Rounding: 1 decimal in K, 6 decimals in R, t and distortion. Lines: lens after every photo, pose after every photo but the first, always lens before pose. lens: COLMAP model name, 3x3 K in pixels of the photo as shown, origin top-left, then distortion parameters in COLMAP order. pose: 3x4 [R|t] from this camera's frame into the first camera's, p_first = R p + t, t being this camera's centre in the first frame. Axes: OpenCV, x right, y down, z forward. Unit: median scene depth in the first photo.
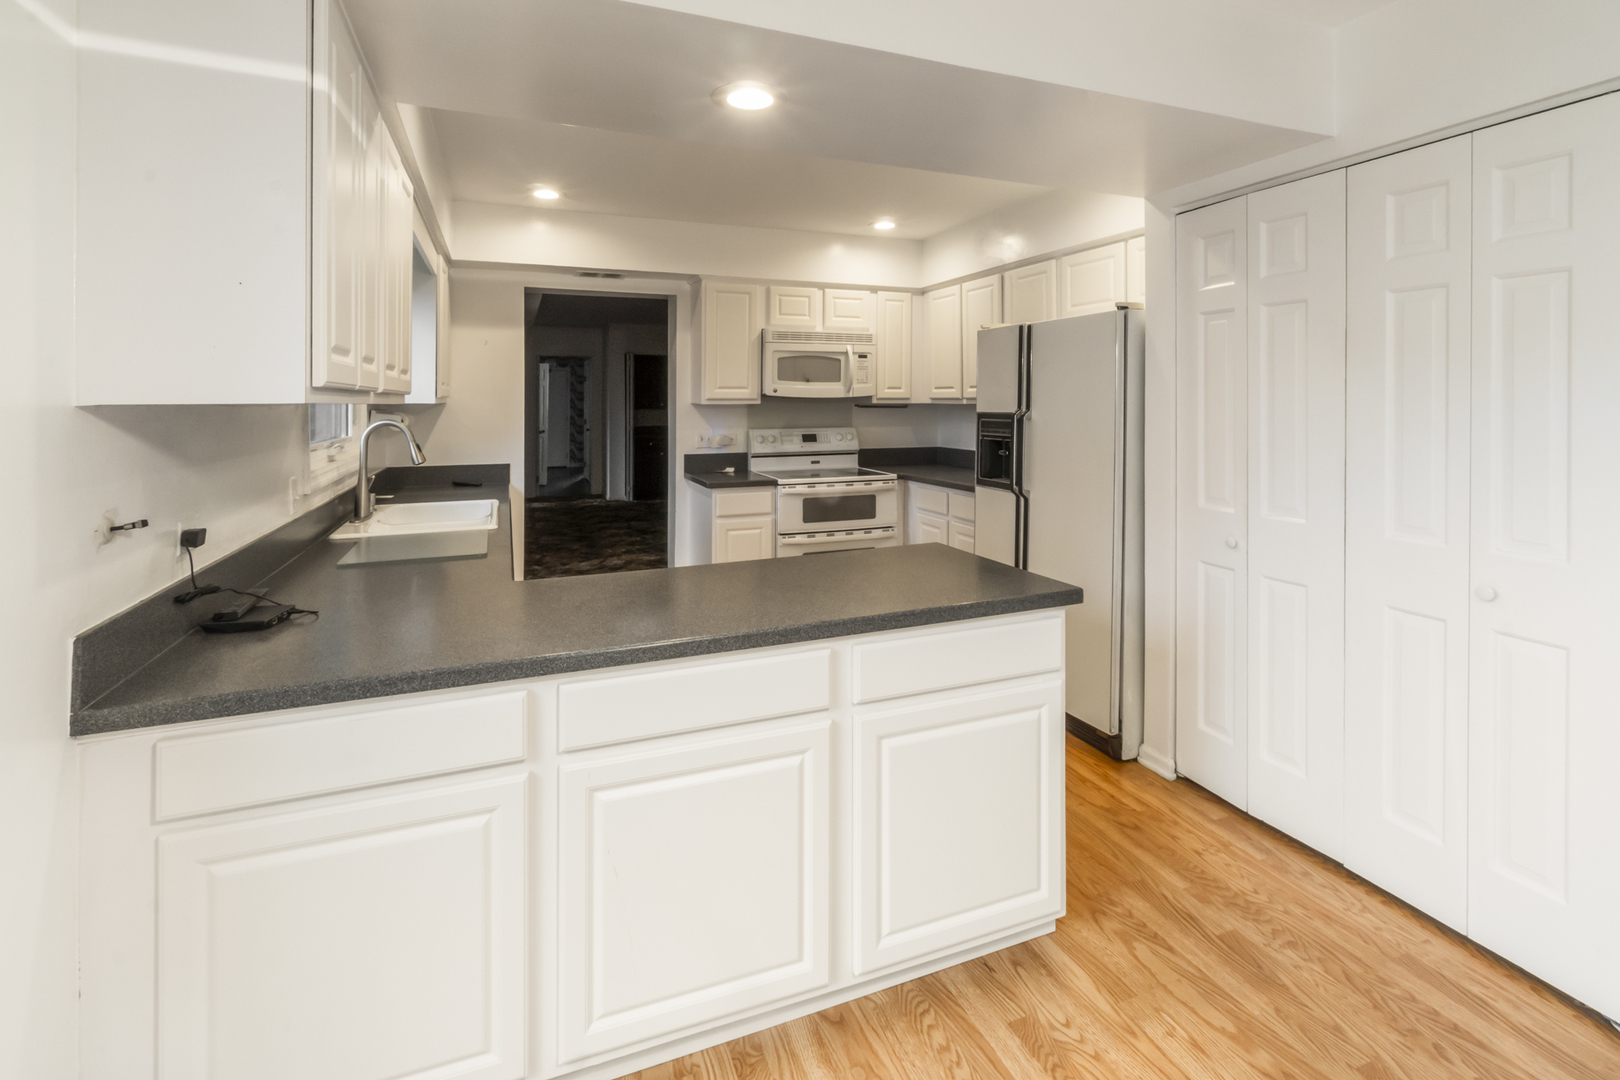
lens RADIAL K [[754.5, 0, 807.5], [0, 754.5, 403.3], [0, 0, 1]] dist [-0.006542, -0.000742]
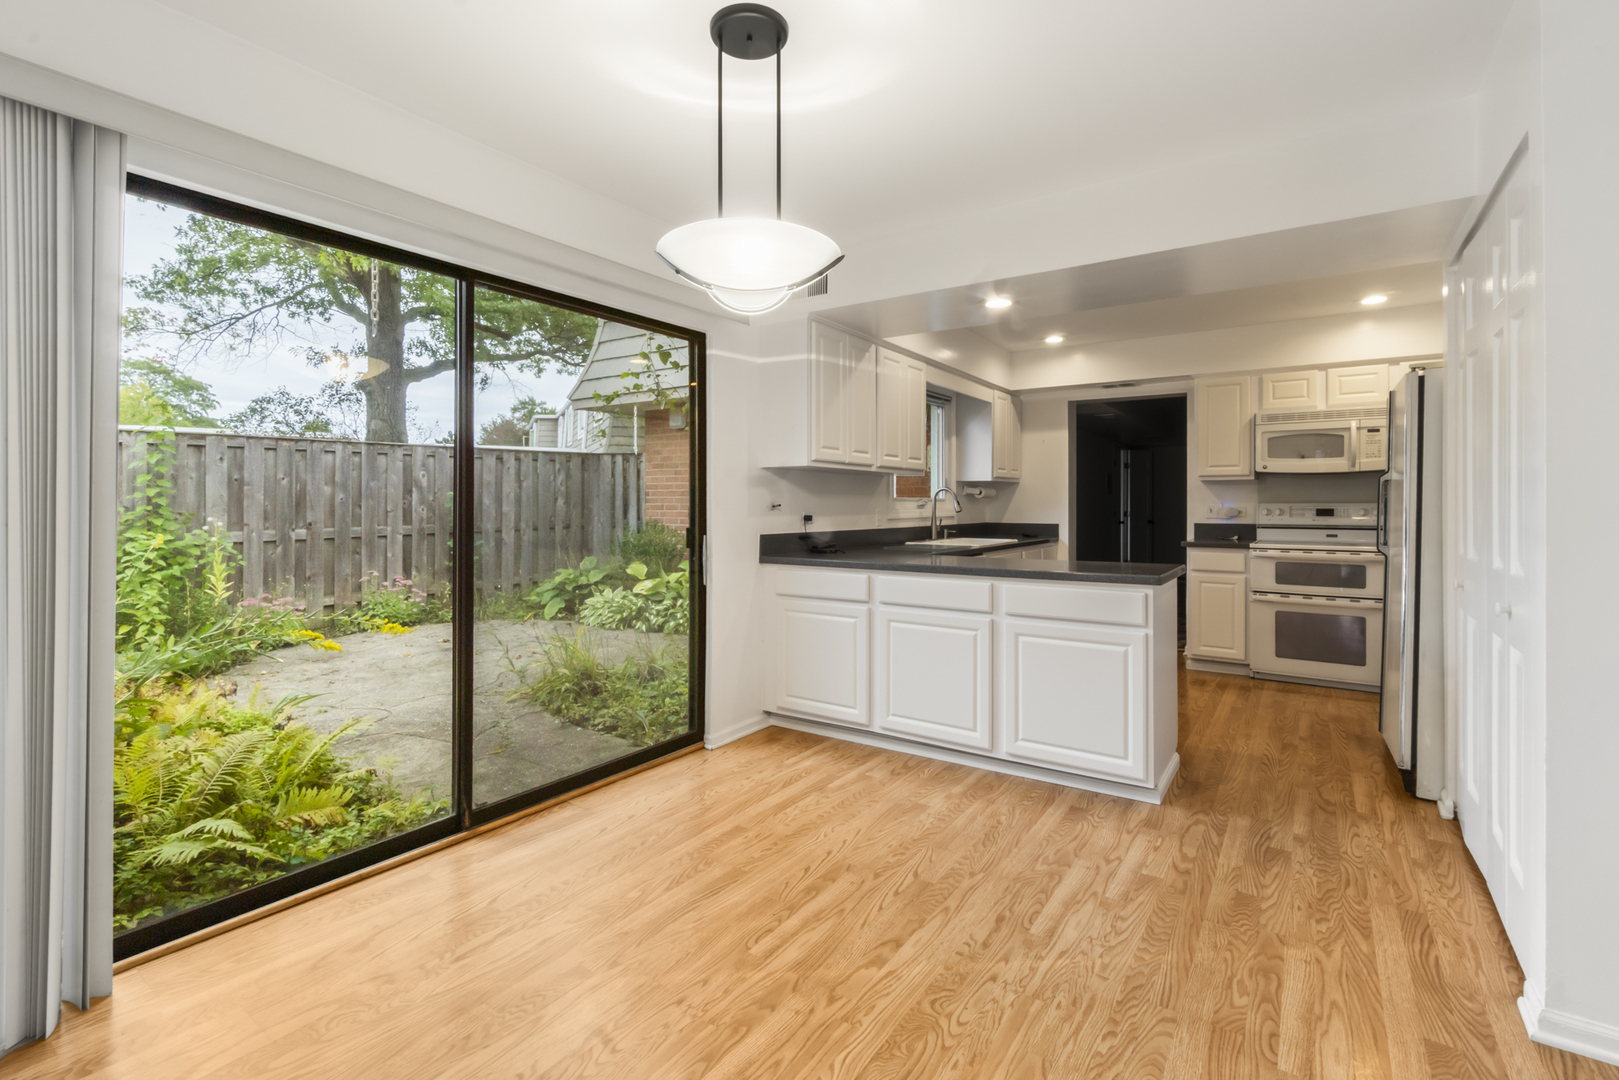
lens RADIAL K [[734.1, 0, 810.2], [0, 734.1, 501.2], [0, 0, 1]] dist [-0.002073, -0.000236]
pose [[0.557106, 0.002395, -0.830438, 0.508404], [-0.004977, 0.999988, -0.000455, 0.039272], [0.830427, 0.004387, 0.557111, -0.183314]]
